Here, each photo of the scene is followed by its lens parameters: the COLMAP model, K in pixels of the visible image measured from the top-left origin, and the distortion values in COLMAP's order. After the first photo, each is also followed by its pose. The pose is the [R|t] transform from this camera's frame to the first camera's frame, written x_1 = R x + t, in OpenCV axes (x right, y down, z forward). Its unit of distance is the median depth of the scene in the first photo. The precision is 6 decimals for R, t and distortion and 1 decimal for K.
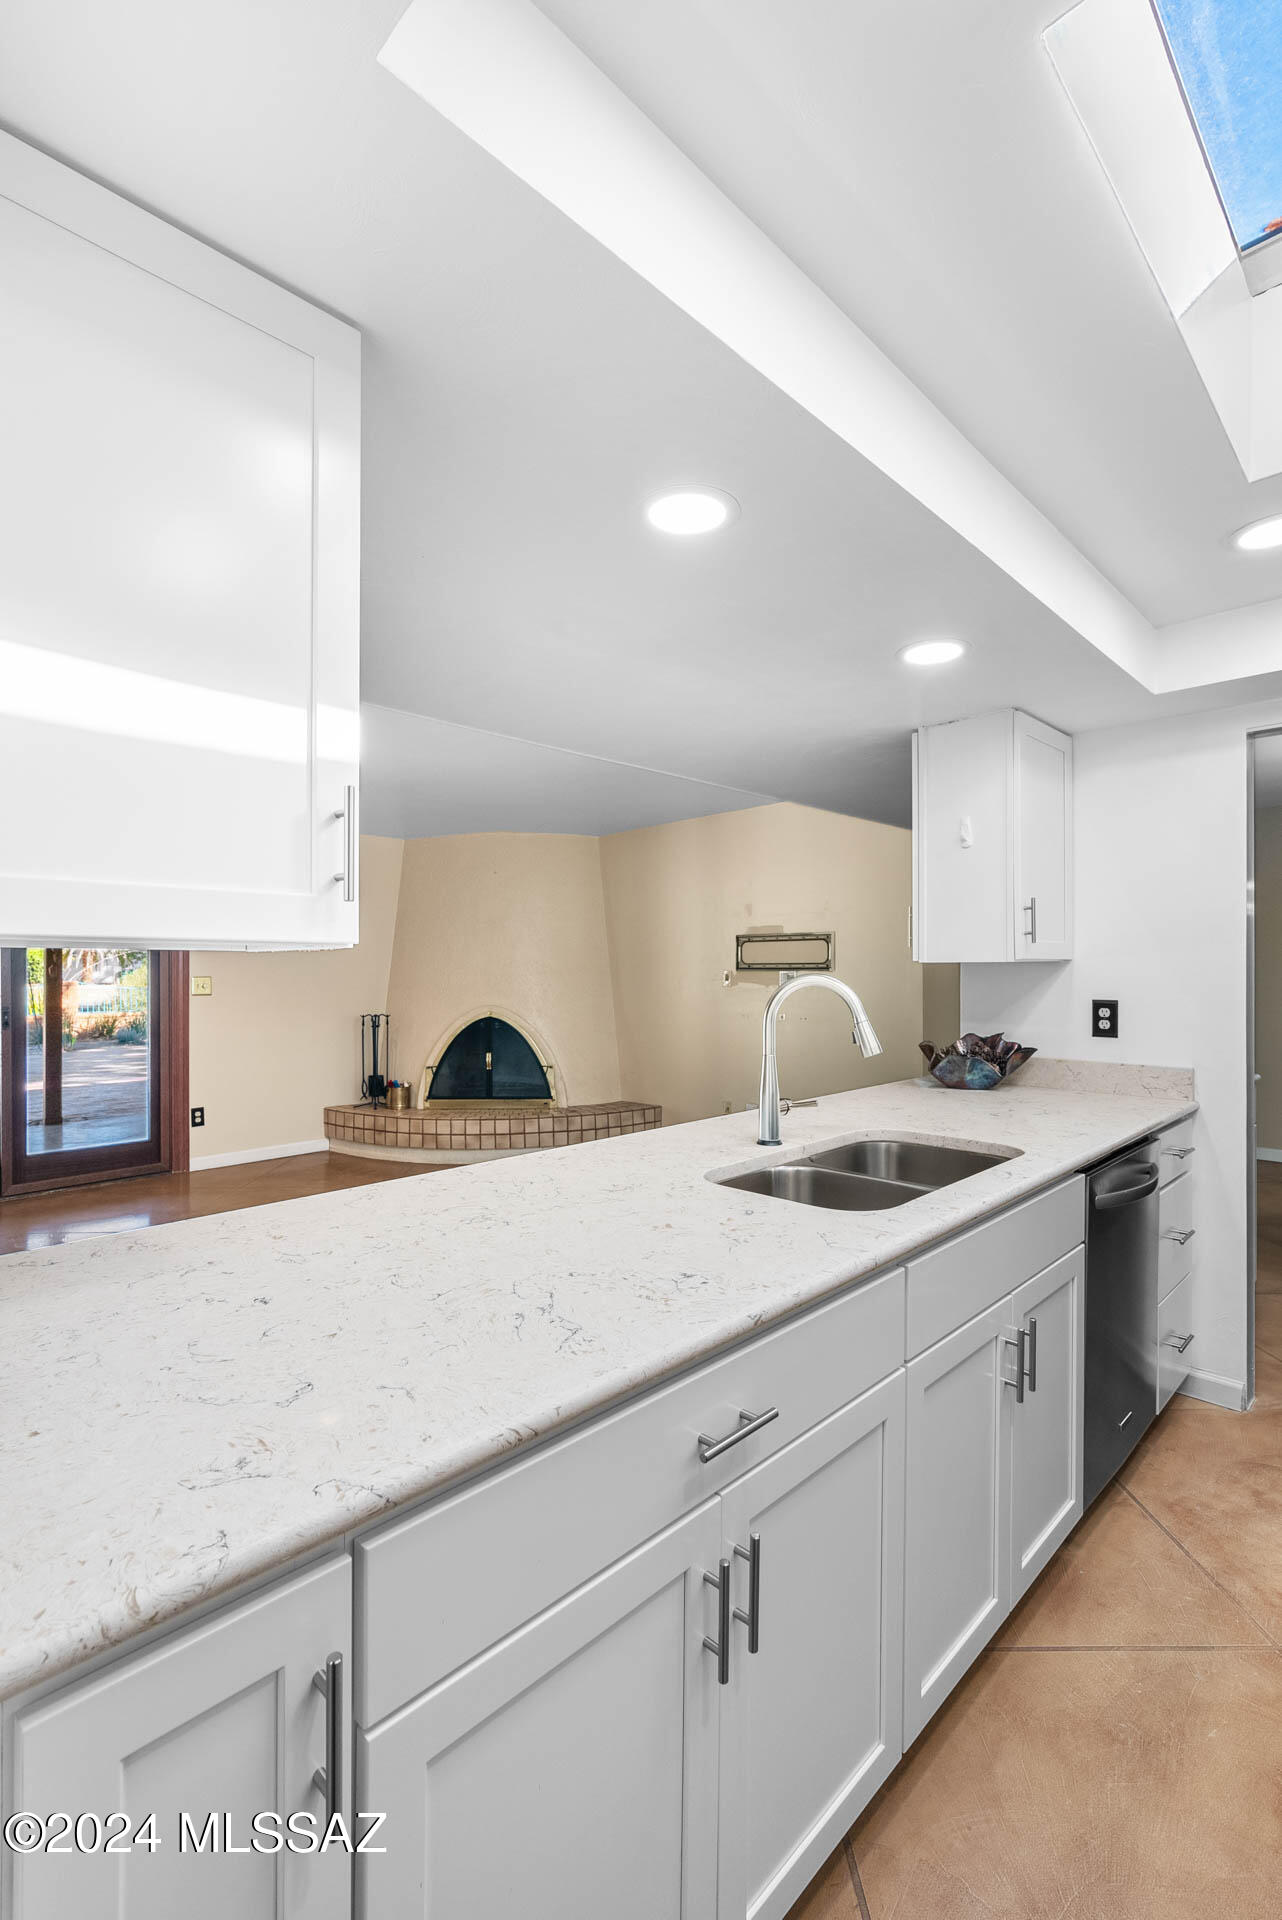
lens RADIAL K [[876.0, 0, 633.7], [0, 876.0, 958.5], [0, 0, 1]] dist [-0.008224, 0.003425]
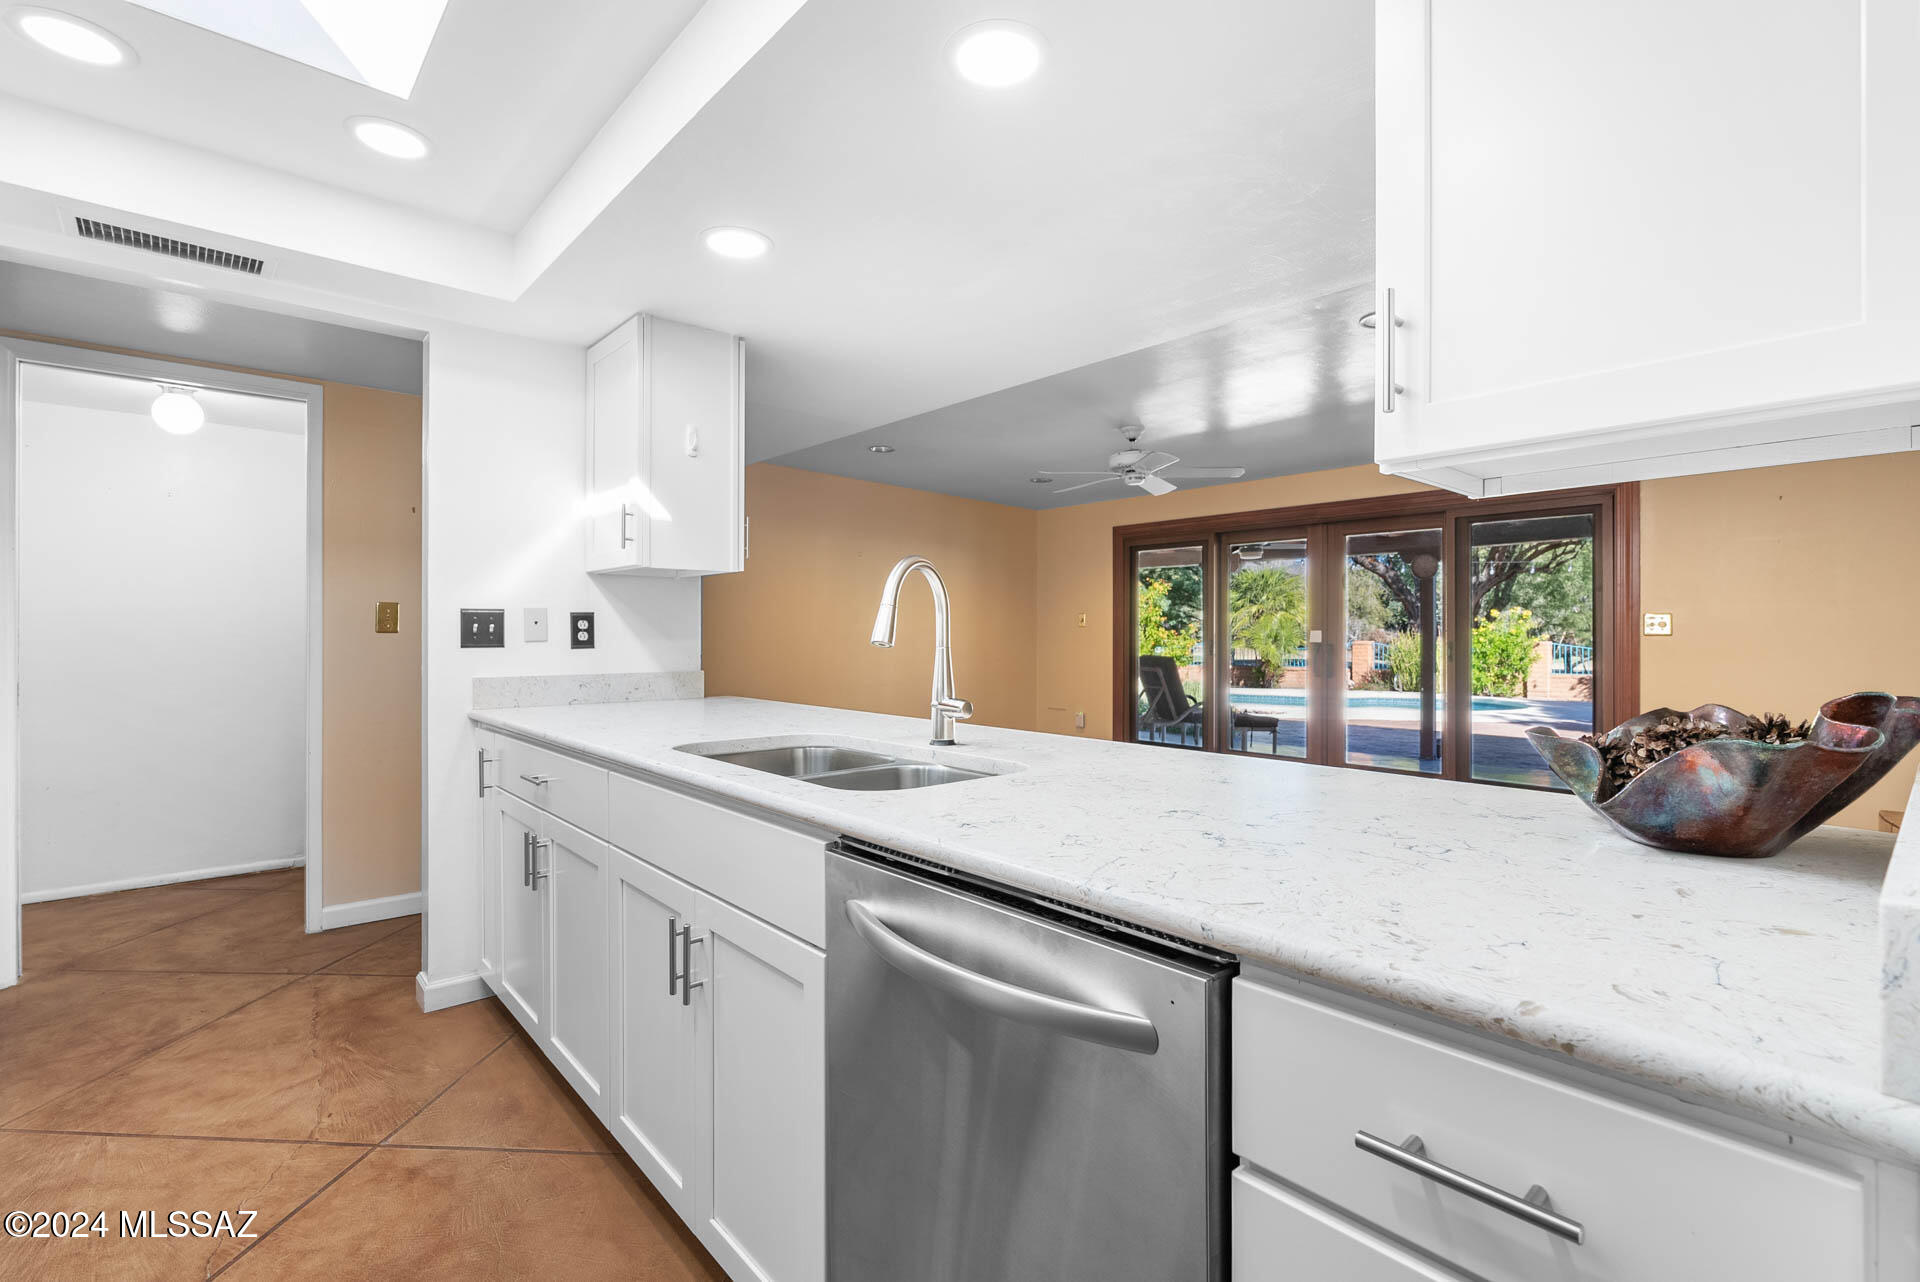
lens RADIAL K [[876.0, 0, 960.4], [0, 876.0, 636.7], [0, 0, 1]] dist [-0.008224, 0.003425]
pose [[-0.072074, 0.002783, -0.997395, 0.384323], [0.006479, 0.999976, 0.002322, 0.036561], [0.997378, -0.006294, -0.072090, 0.392161]]
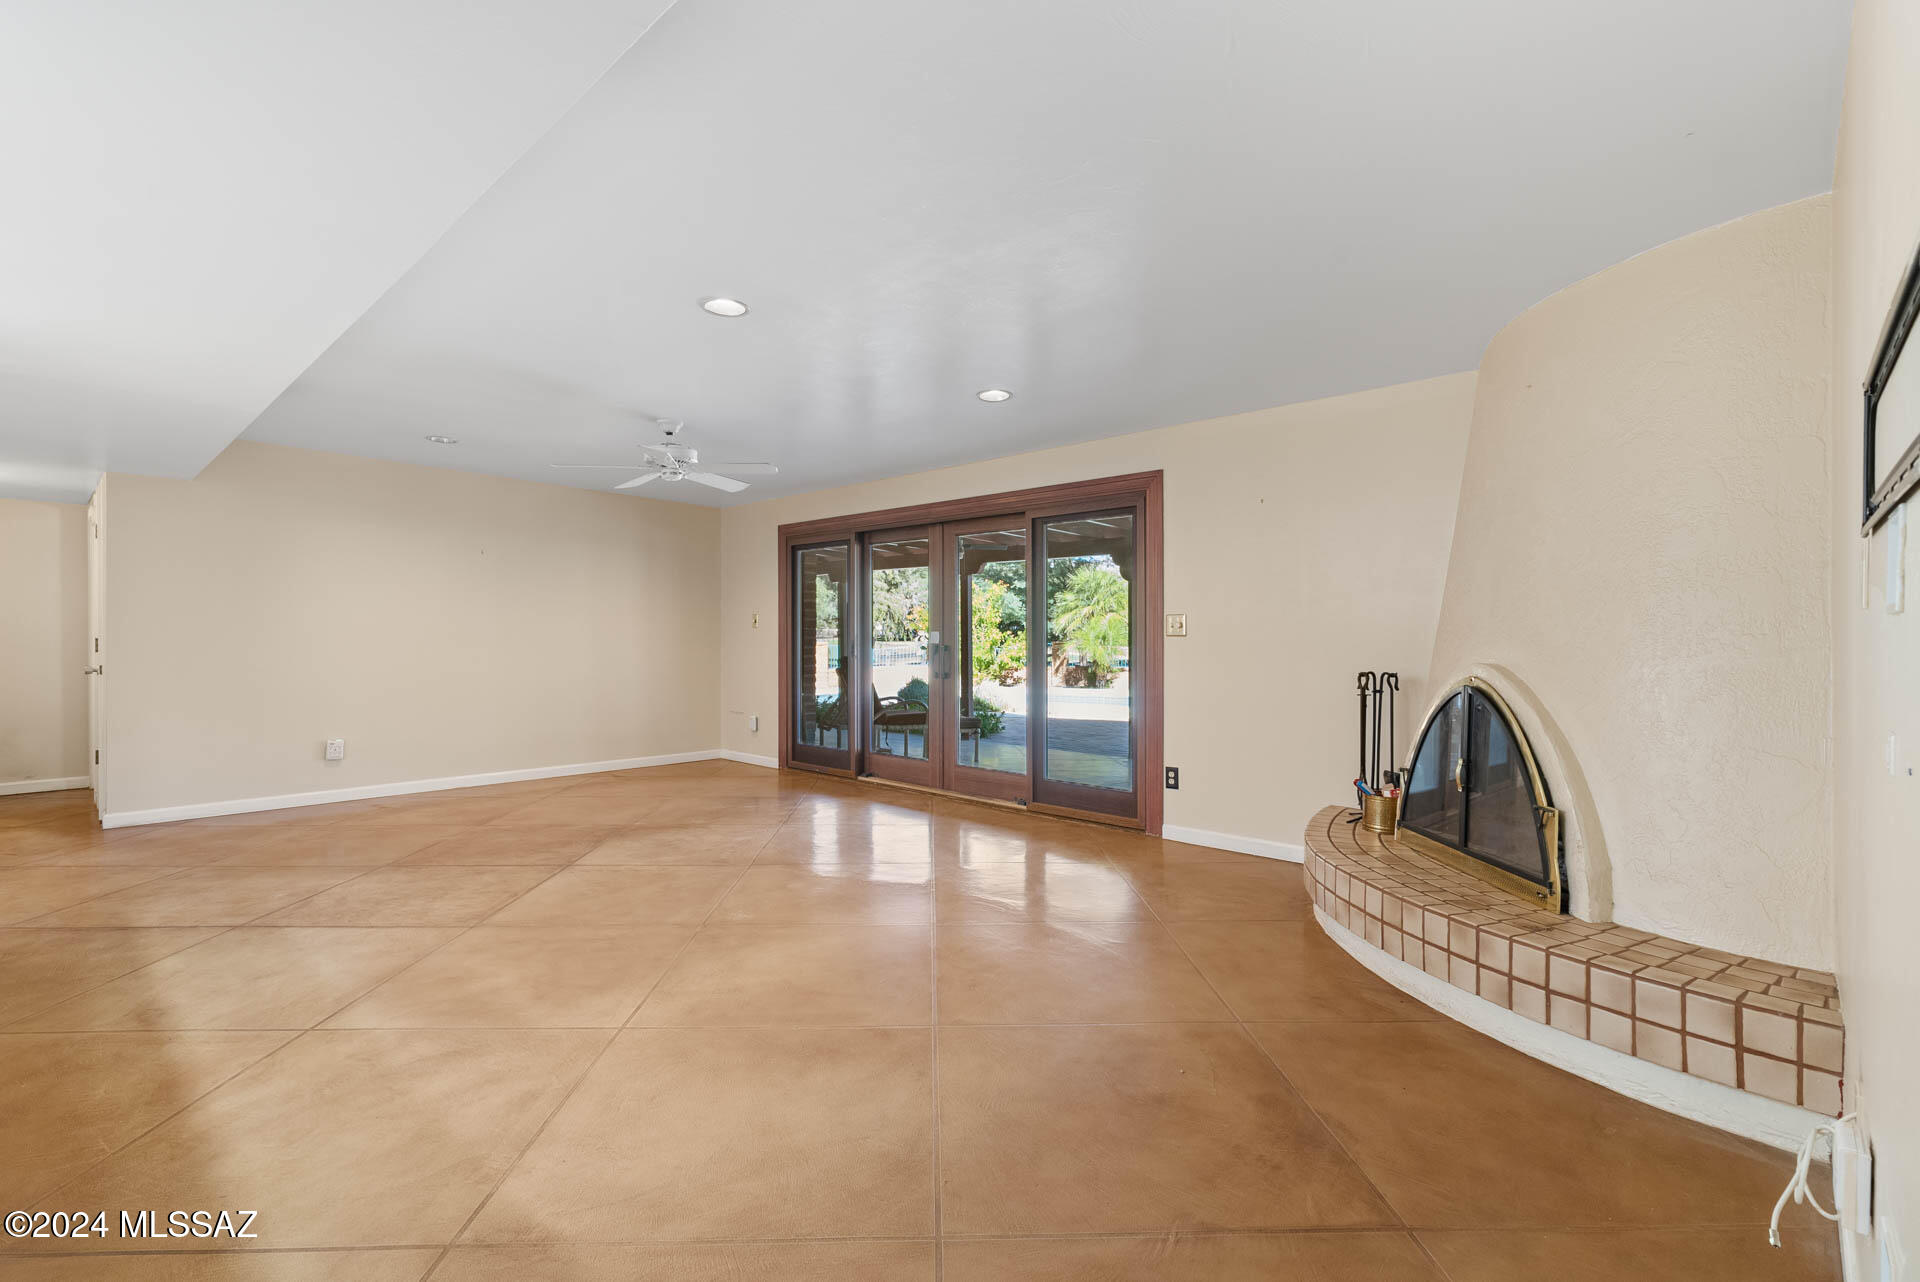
lens RADIAL K [[876.0, 0, 953.0], [0, 876.0, 613.8], [0, 0, 1]] dist [-0.008224, 0.003425]
pose [[0.018335, -0.024128, -0.999541, 0.351252], [0.004984, 0.999699, -0.024041, 0.039549], [0.999819, -0.004541, 0.018450, 0.756300]]
